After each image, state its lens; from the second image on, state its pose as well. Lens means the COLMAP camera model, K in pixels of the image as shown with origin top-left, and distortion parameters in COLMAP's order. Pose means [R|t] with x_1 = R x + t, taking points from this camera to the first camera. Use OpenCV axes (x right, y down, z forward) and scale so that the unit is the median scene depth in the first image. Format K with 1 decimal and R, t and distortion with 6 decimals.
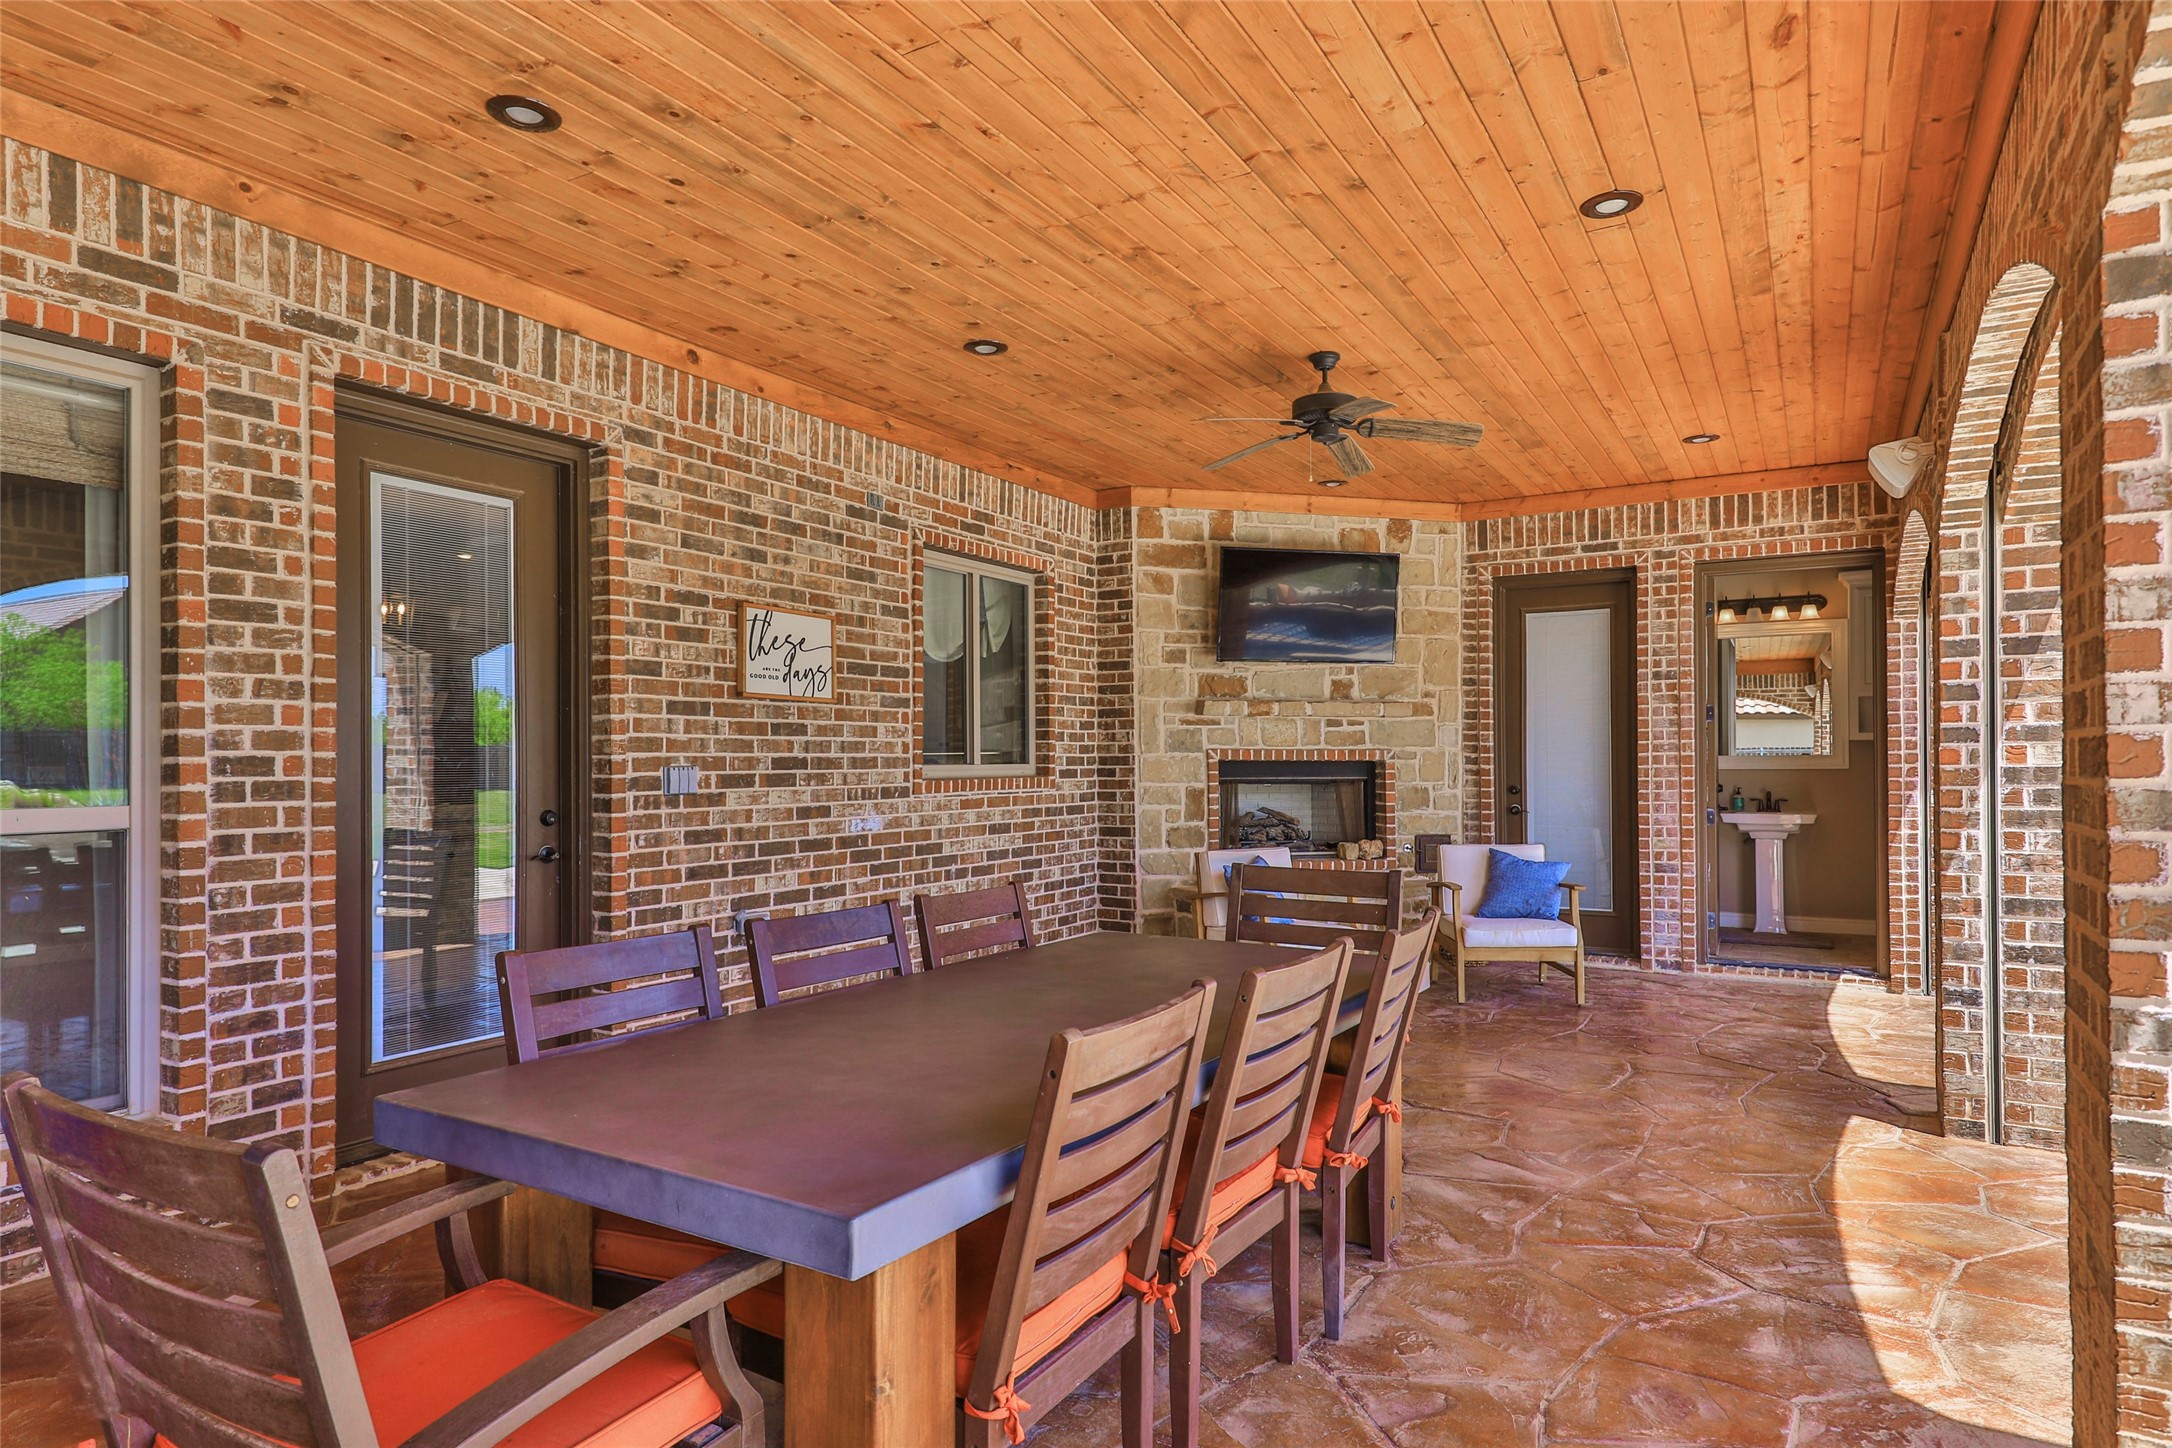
lens RADIAL K [[1234.7, 0, 1083.2], [0, 1234.7, 741.2], [0, 0, 1]] dist [-0.000127, -0.000003]
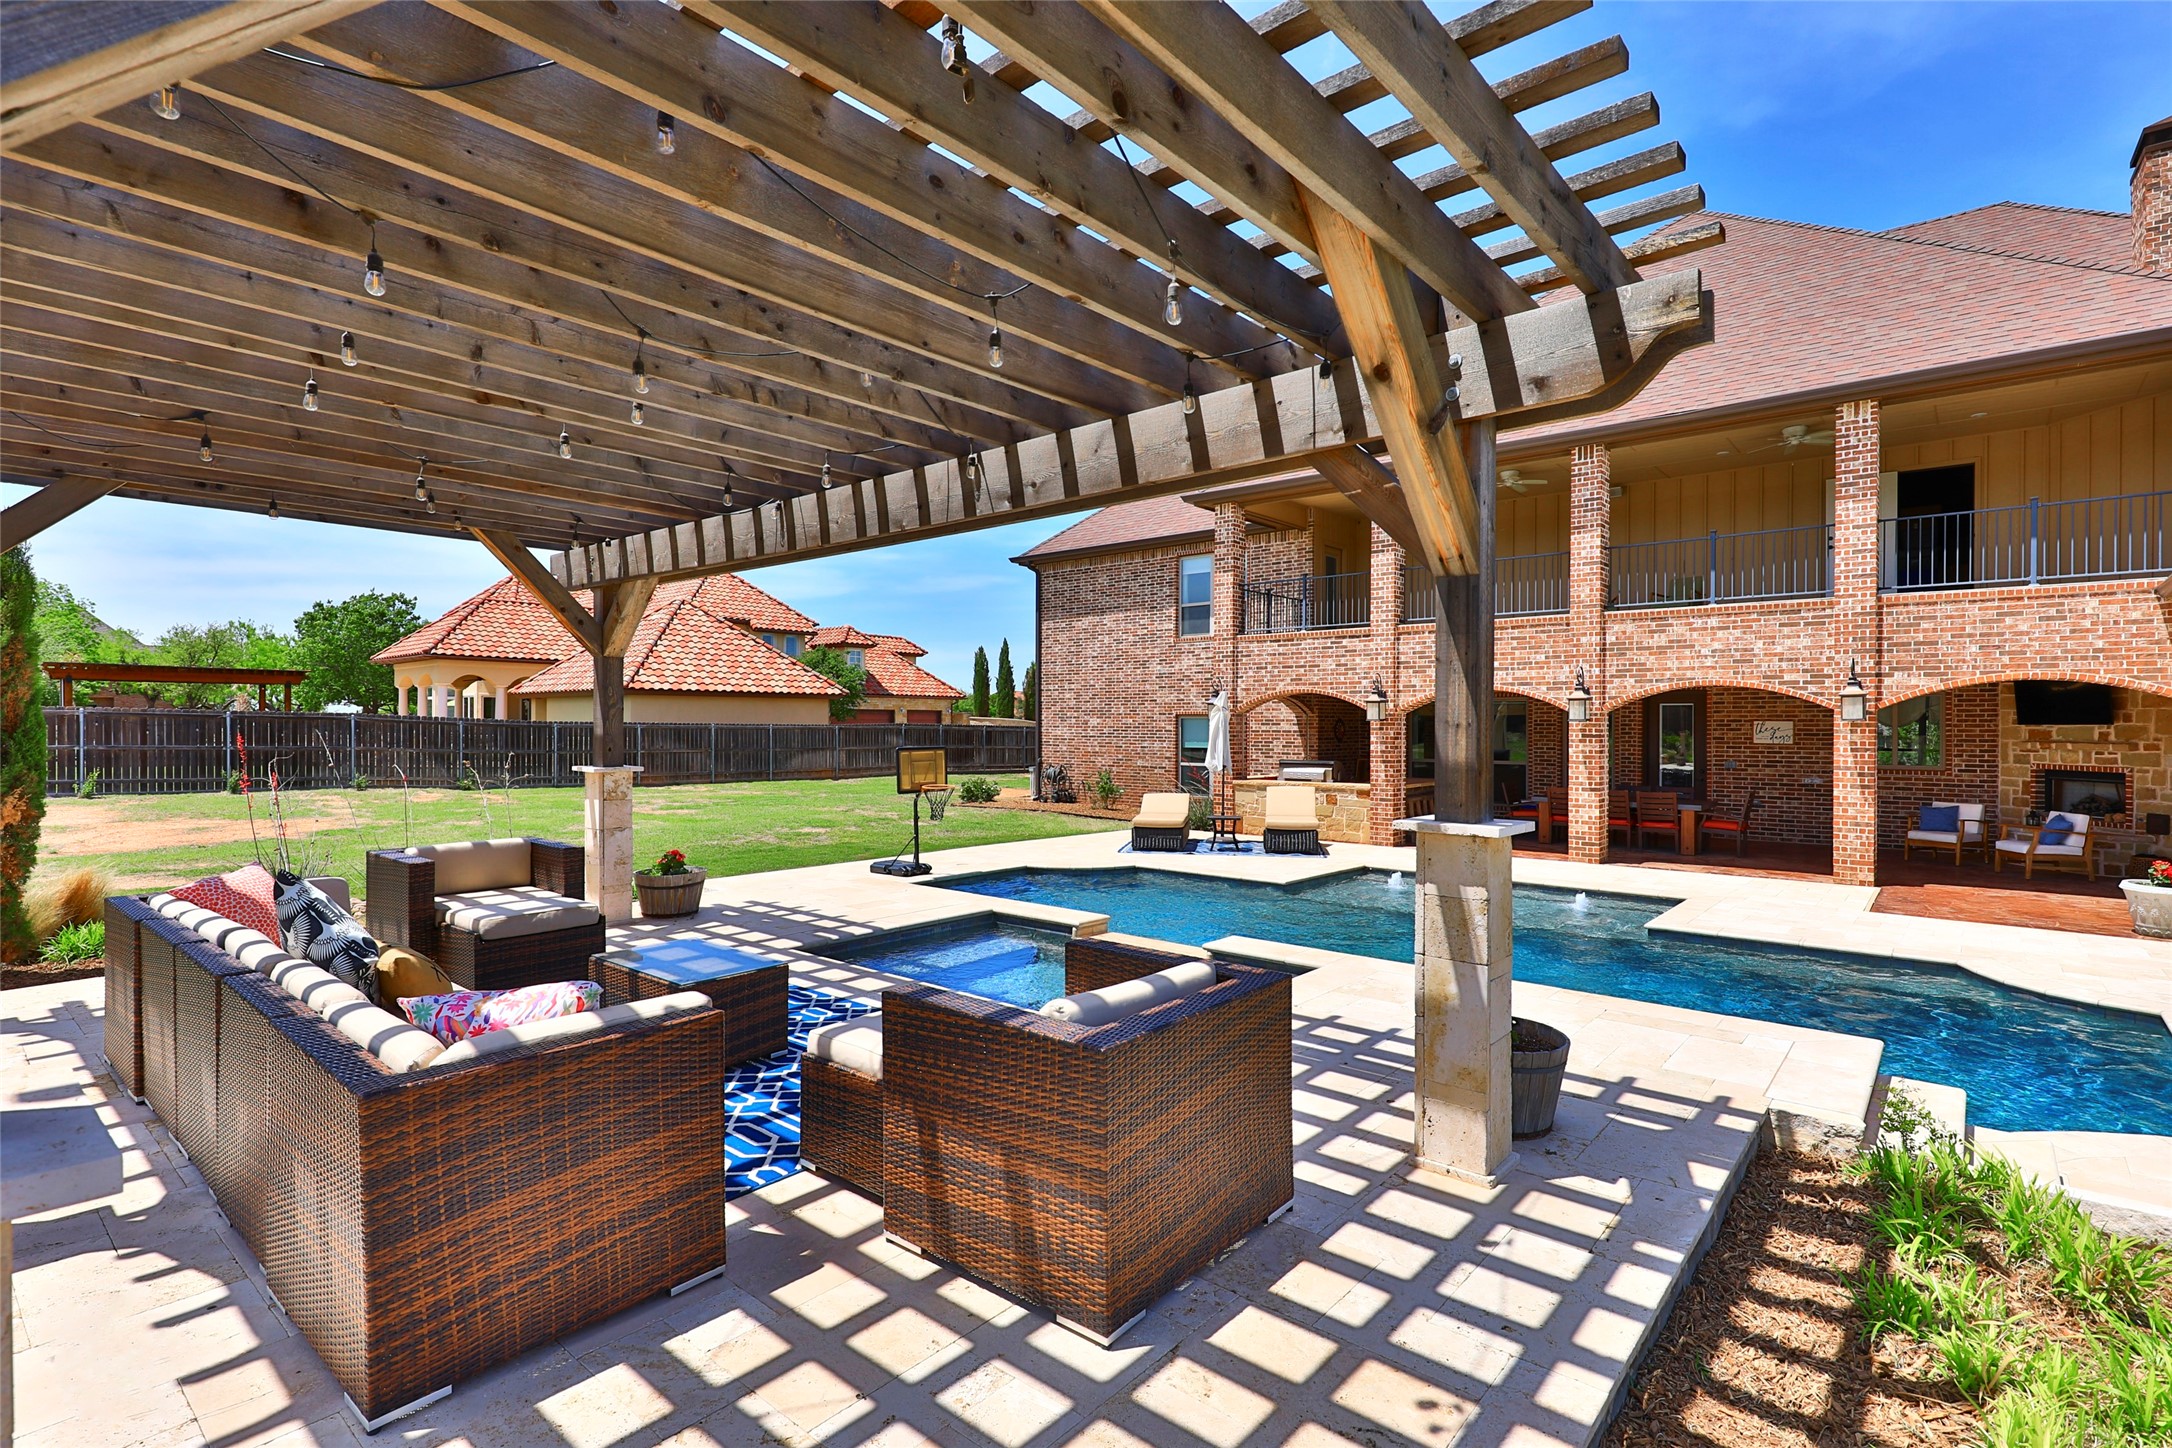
lens RADIAL K [[1026.2, 0, 1084.5], [0, 1026.2, 727.0], [0, 0, 1]] dist [0.006099, 0.000204]
pose [[-0.171997, 0.007944, -0.985065, 2.391081], [0.015291, 0.999869, 0.005394, -0.102223], [0.984979, -0.014135, -0.172096, -0.376315]]
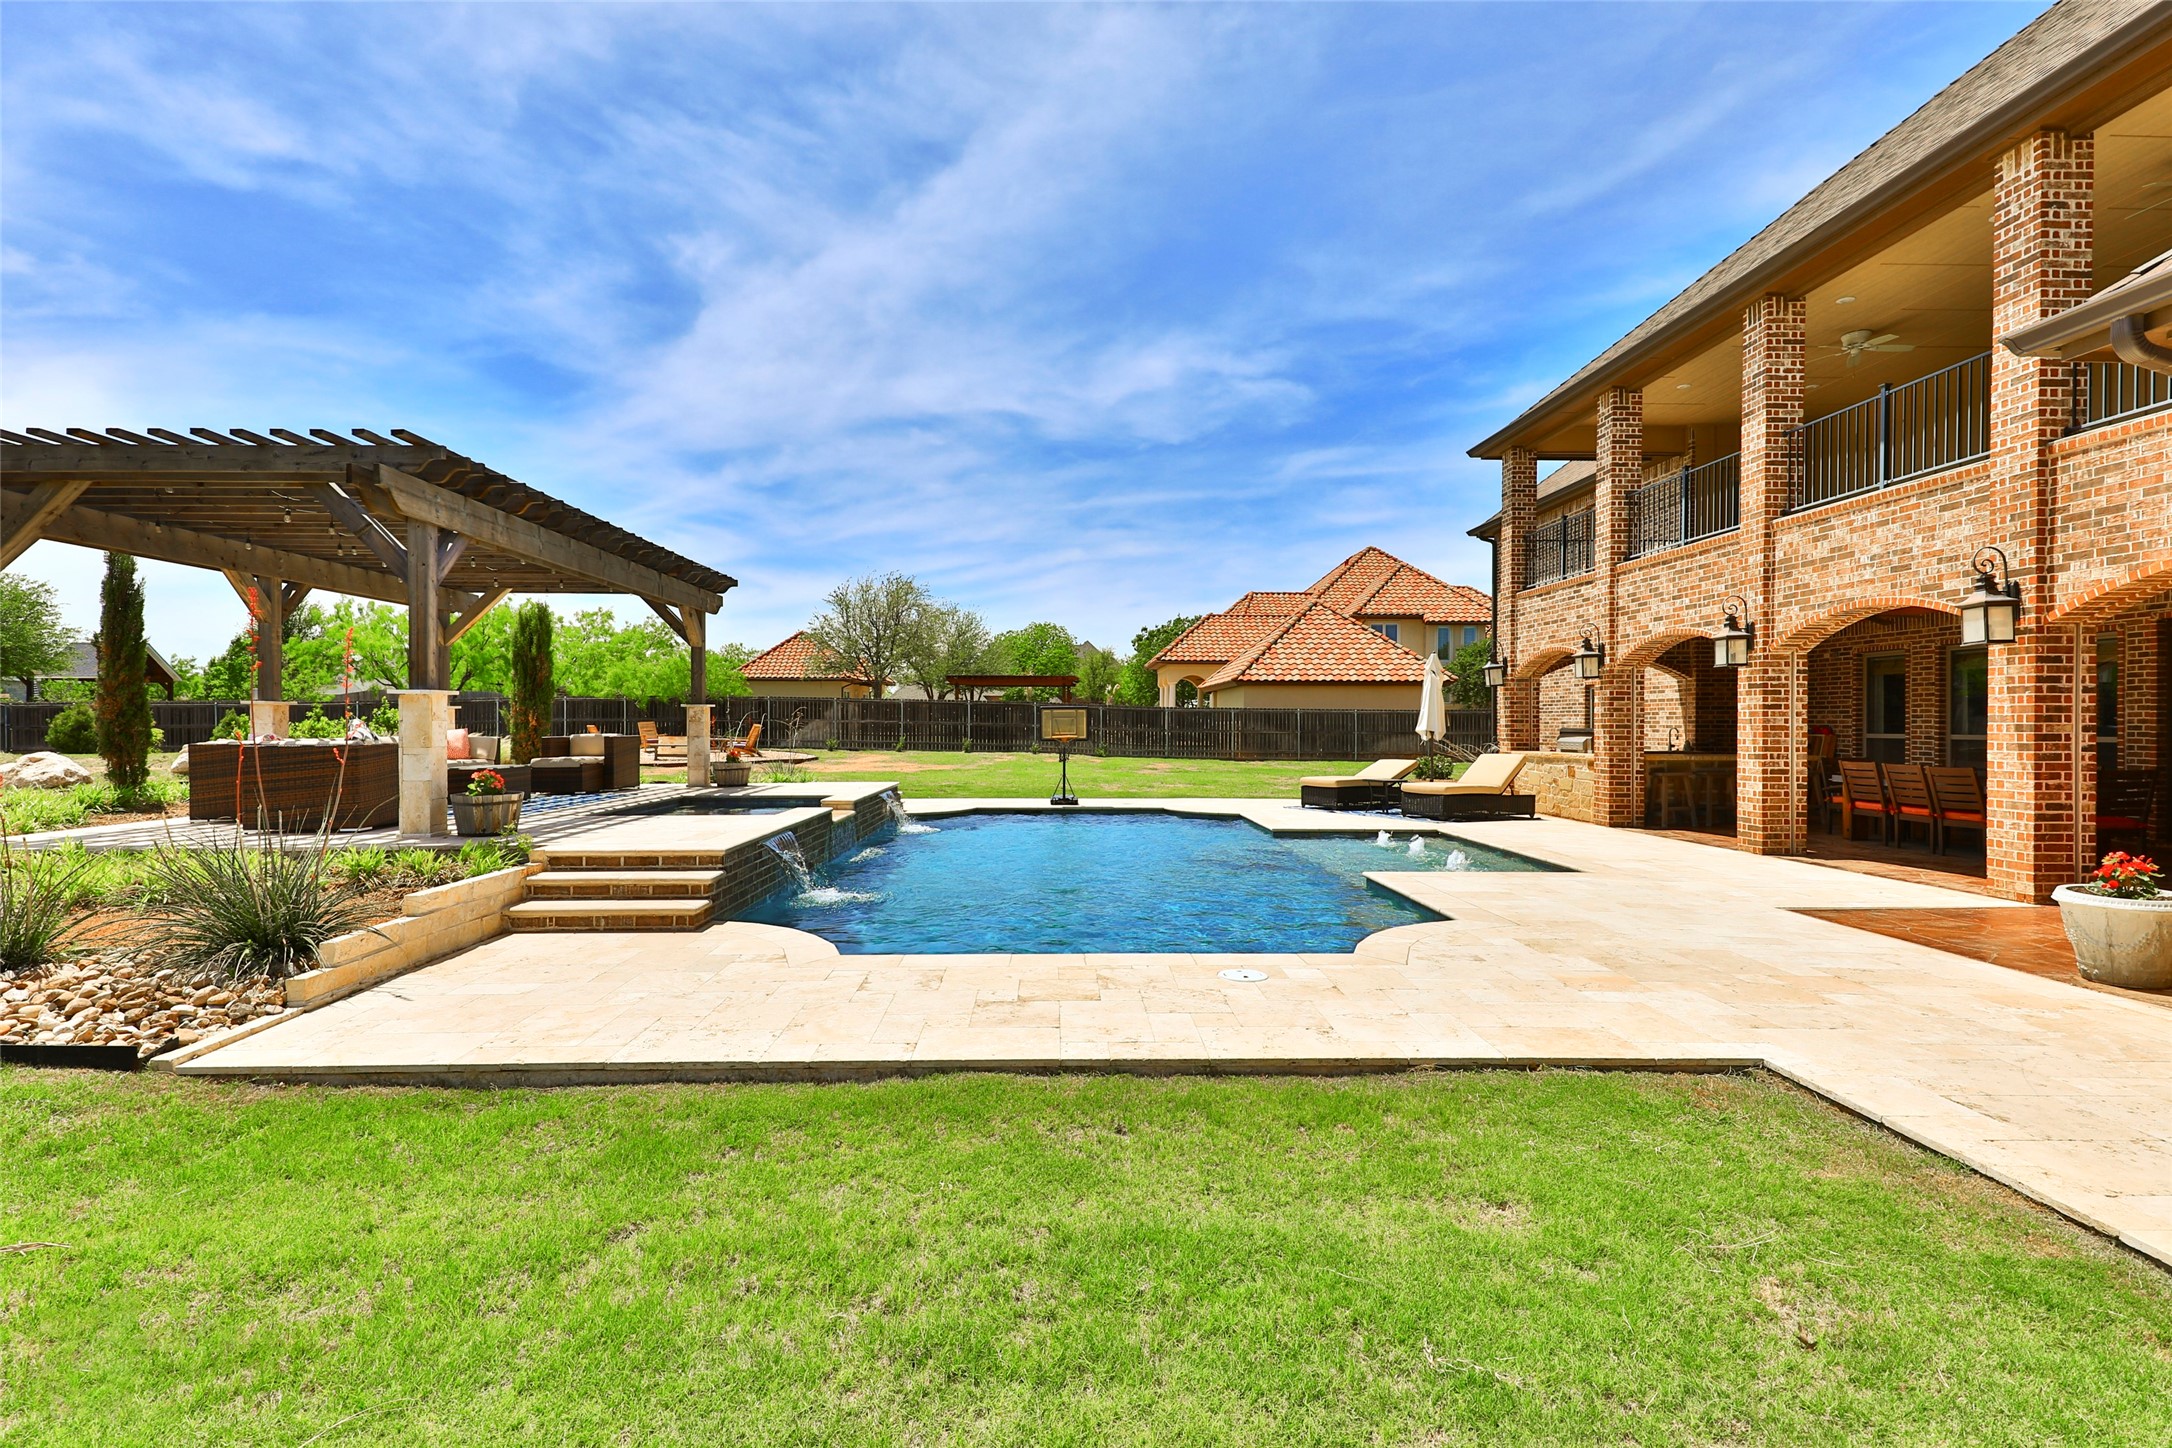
lens RADIAL K [[1026.2, 0, 1096.8], [0, 1026.2, 724.7], [0, 0, 1]] dist [0.006099, 0.000204]
pose [[-0.828854, 0.004166, -0.559450, 1.761716], [0.011172, 0.999896, -0.009107, 0.033833], [0.559354, -0.013799, -0.828814, 1.376541]]
